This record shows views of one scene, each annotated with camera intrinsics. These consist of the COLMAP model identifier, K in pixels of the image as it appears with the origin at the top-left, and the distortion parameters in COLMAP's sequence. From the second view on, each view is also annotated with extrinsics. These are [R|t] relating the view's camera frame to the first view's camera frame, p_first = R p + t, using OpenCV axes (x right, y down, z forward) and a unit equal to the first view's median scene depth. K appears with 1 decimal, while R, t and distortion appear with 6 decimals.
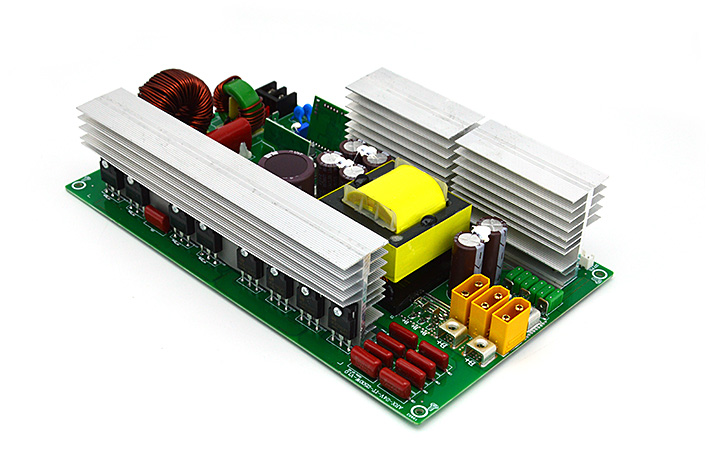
lens RADIAL K [[1279.9, 0, 354.5], [0, 1279.9, 236.5], [0, 0, 1]] dist [-0.036068, -0.065837]
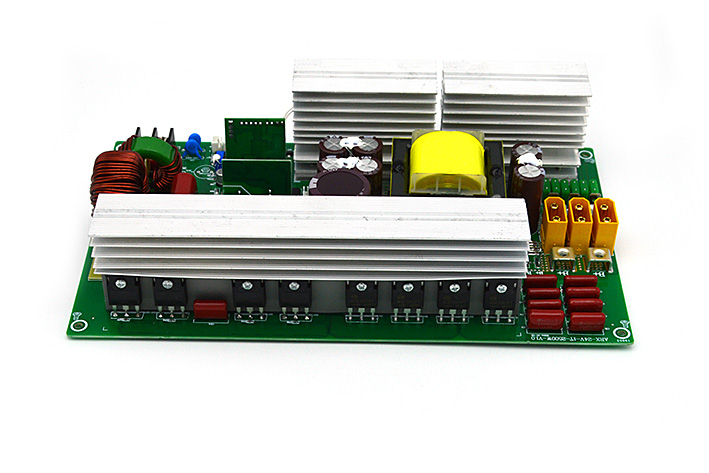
lens RADIAL K [[1303.2, 0, 354.5], [0, 1303.2, 236.5], [0, 0, 1]] dist [0.028145, 0.031604]
pose [[0.733021, -0.444003, 0.515307, -0.535356], [0.414459, 0.892247, 0.179219, -0.182907], [-0.539355, 0.082202, 0.838057, 0.202048]]
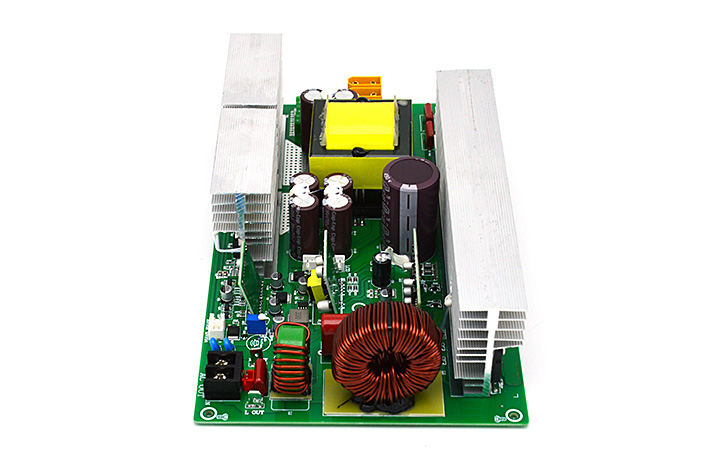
lens RADIAL K [[1303.2, 0, 354.5], [0, 1303.2, 236.5], [0, 0, 1]] dist [0.028145, 0.031604]
pose [[-0.683604, -0.481718, 0.548300, -0.593369], [0.431418, 0.339252, 0.835935, -0.889613], [-0.588697, 0.807995, -0.024092, 1.065806]]
